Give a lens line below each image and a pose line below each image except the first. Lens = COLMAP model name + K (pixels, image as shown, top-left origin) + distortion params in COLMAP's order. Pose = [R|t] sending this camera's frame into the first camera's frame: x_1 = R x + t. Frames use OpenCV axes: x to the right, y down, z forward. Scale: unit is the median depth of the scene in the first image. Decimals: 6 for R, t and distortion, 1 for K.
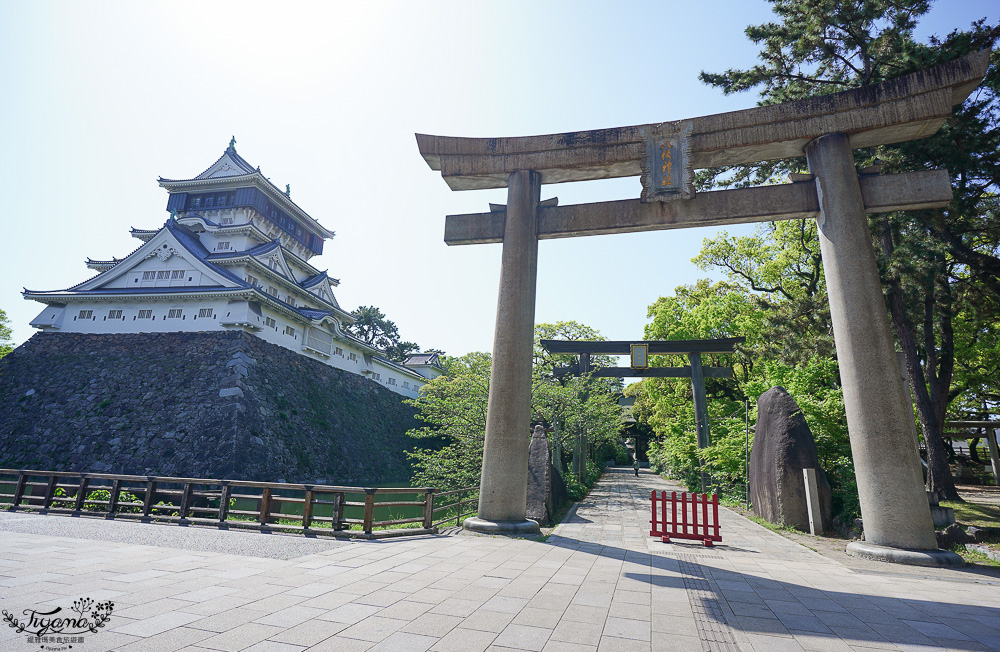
lens RADIAL K [[520.7, 0, 499.1], [0, 520.7, 332.3], [0, 0, 1]] dist [0.001872, 0.002627]
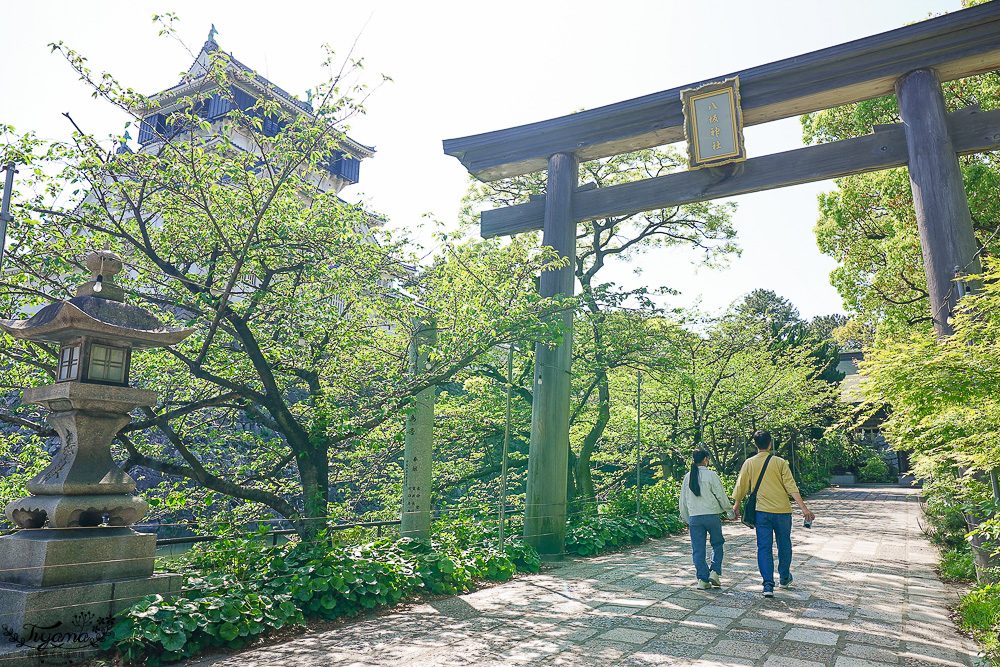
lens RADIAL K [[697.3, 0, 497.4], [0, 697.3, 325.2], [0, 0, 1]] dist [-0.001536, -0.003484]
pose [[0.954061, -0.082337, -0.288075, 0.122463], [0.088349, 0.996058, 0.007906, 0.070561], [0.286289, -0.032994, 0.957575, 0.272424]]
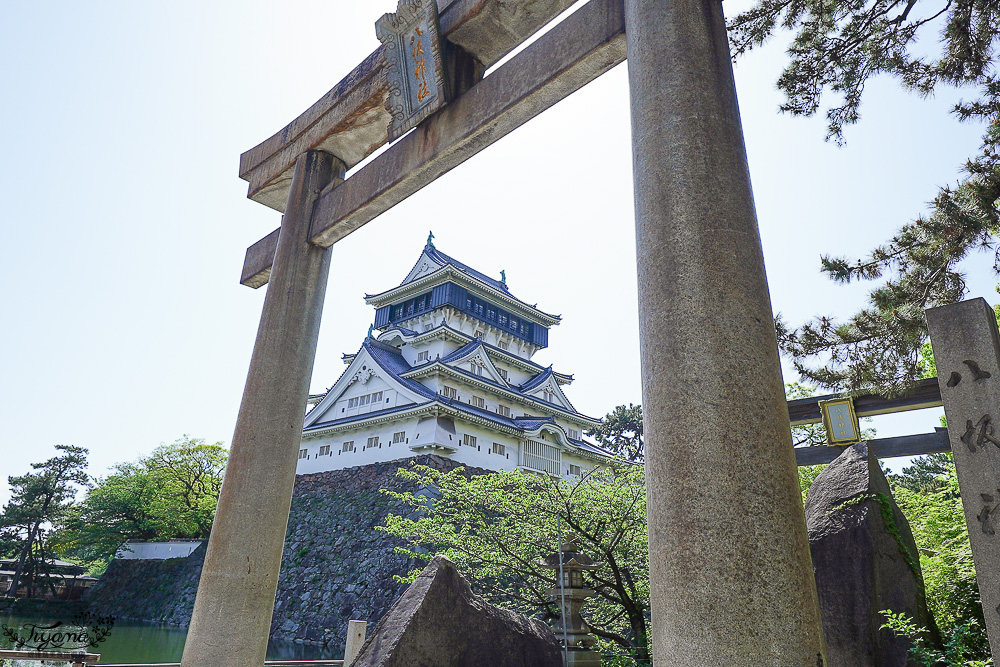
lens RADIAL K [[697.3, 0, 499.7], [0, 697.3, 331.1], [0, 0, 1]] dist [-0.001536, -0.003484]
pose [[0.859856, -0.185486, -0.475650, 0.156052], [0.107484, 0.976555, -0.186516, 0.024187], [0.499094, 0.109252, 0.859633, 0.094687]]
